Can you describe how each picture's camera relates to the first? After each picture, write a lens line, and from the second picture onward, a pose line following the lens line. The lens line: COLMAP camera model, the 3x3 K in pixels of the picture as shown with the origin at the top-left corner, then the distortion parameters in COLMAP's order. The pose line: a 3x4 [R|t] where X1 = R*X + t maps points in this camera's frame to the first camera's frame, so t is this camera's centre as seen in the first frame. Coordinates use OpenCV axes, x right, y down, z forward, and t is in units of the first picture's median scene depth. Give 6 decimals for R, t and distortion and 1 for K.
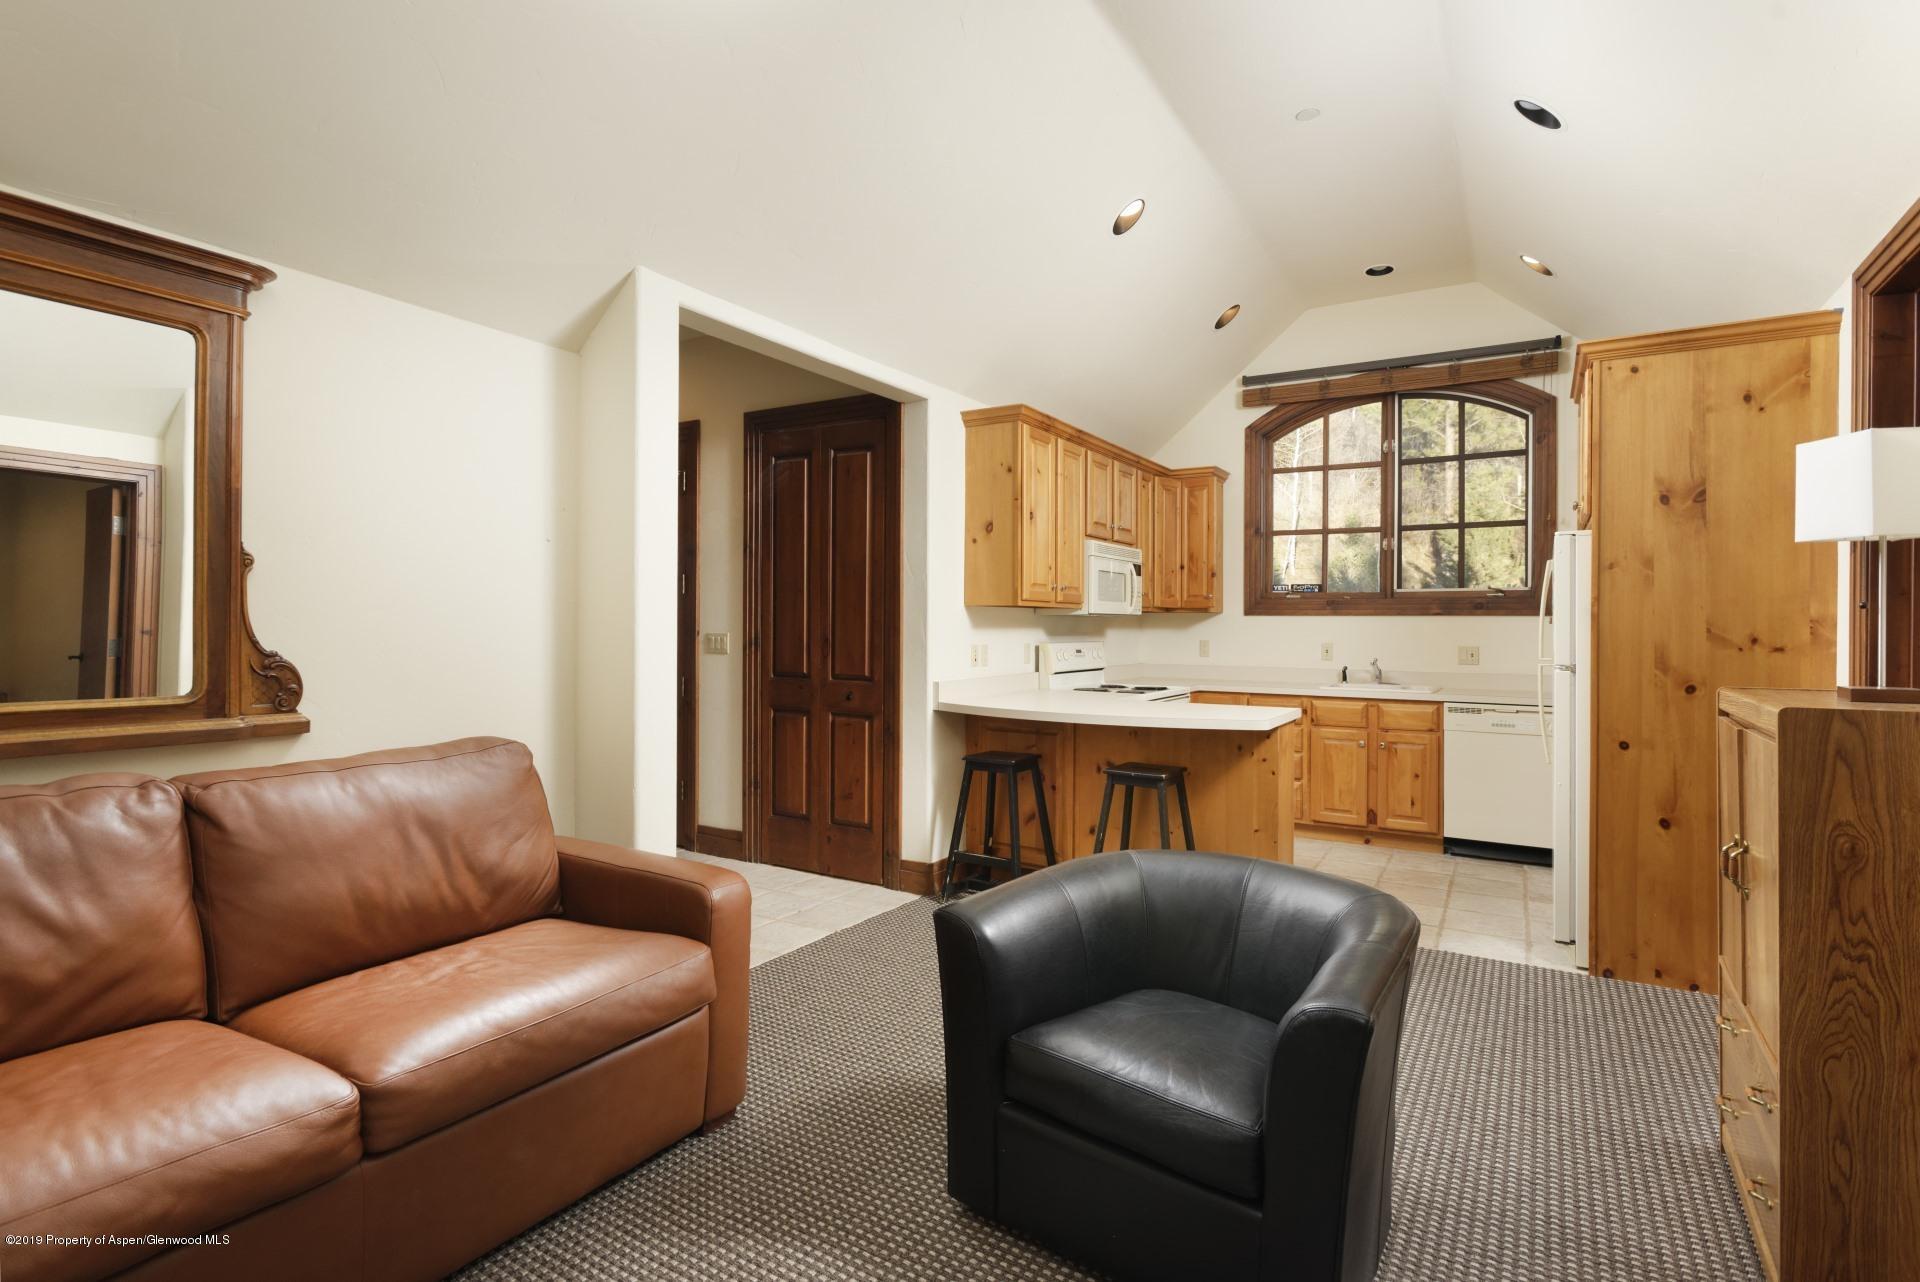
lens RADIAL K [[926.1, 0, 960.0], [0, 926.1, 641.0], [0, 0, 1]] dist [0.000372, -0.000040]
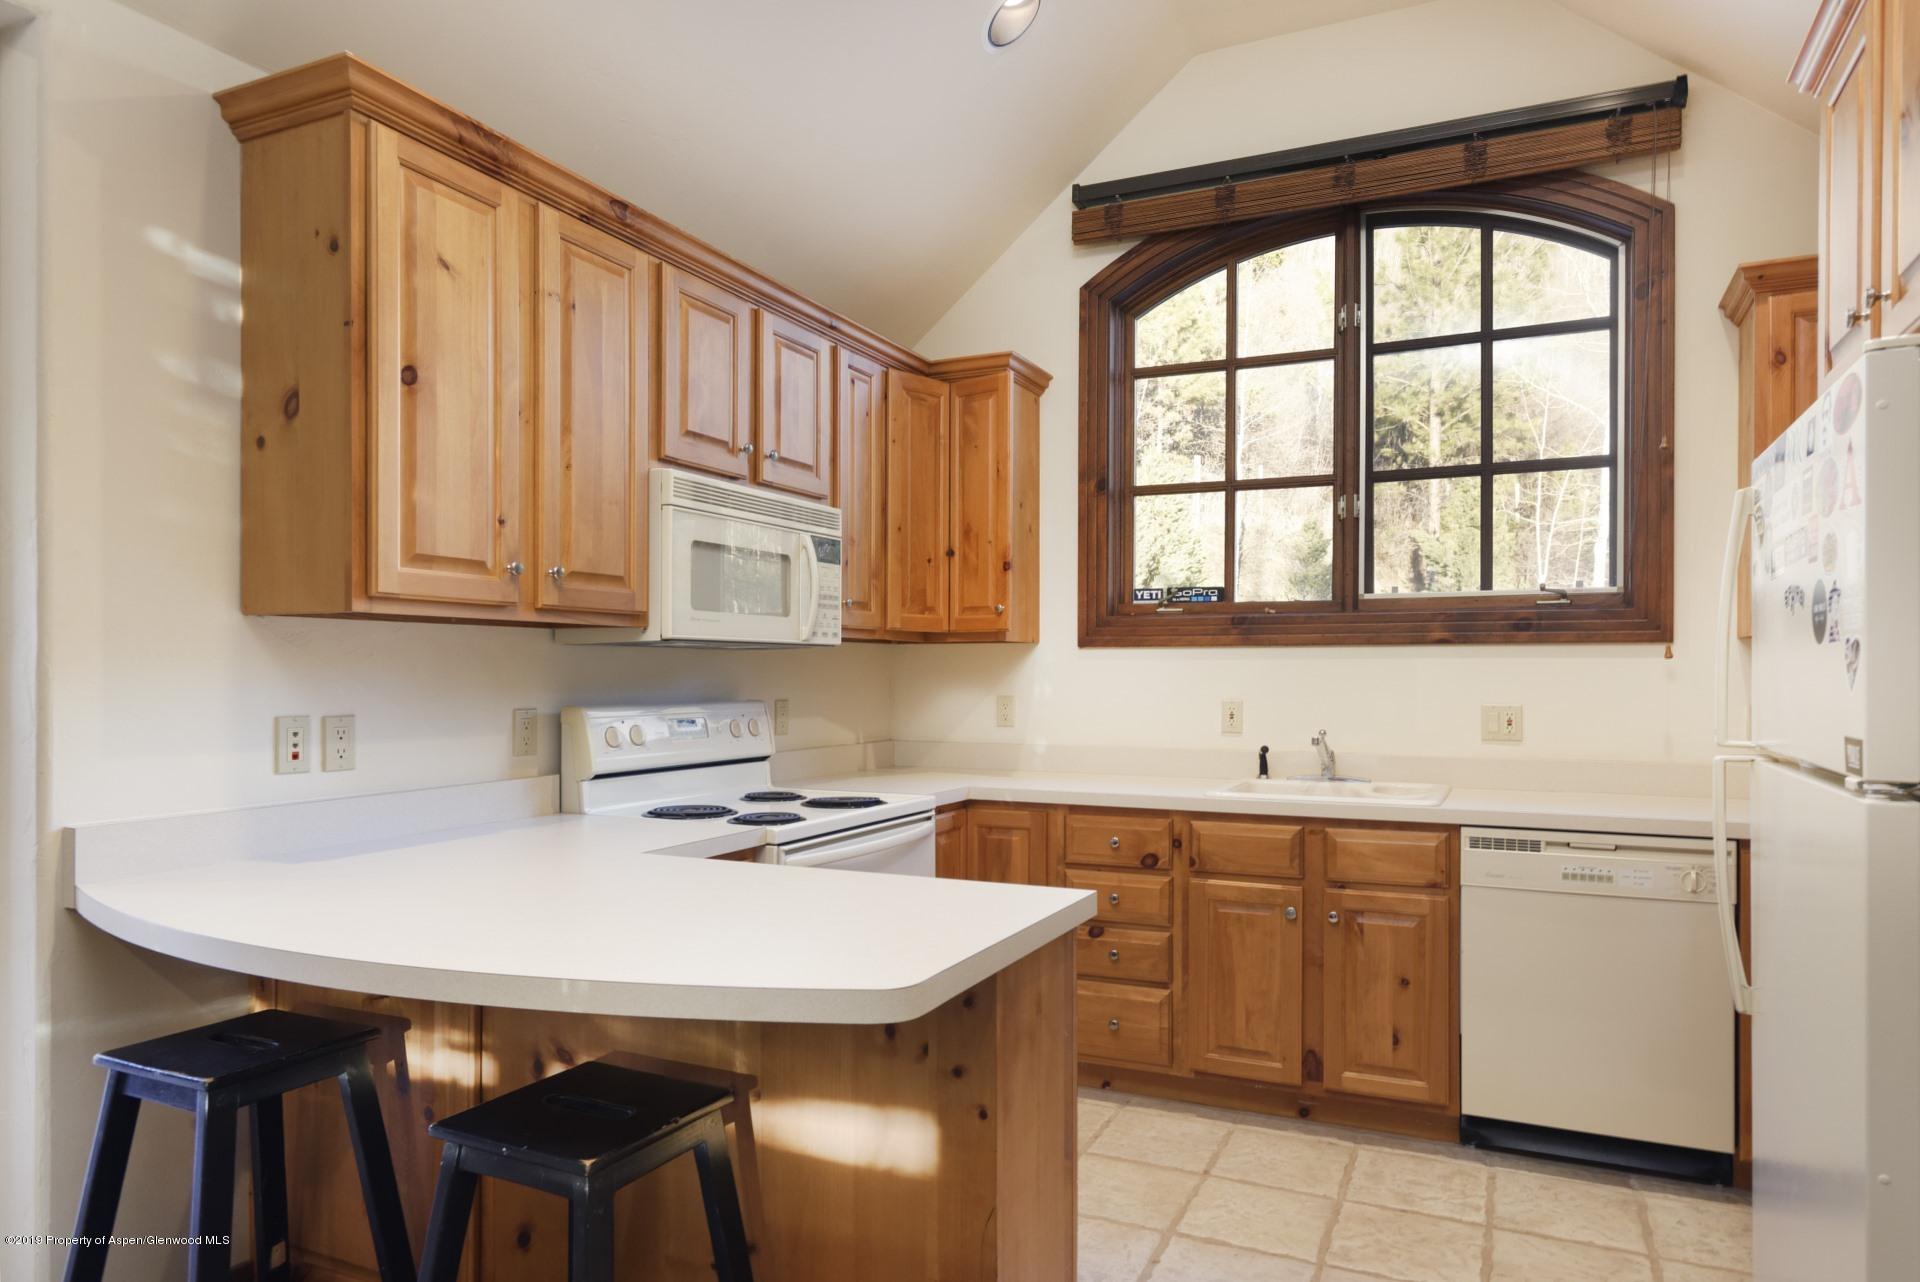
lens RADIAL K [[992.9, 0, 959.7], [0, 992.9, 700.6], [0, 0, 1]] dist [0.001113, 0.000334]
pose [[0.998818, -0.007179, 0.048079, 0.228922], [0.006605, 0.999905, 0.012084, -0.005221], [-0.048161, -0.011752, 0.998770, 0.477201]]
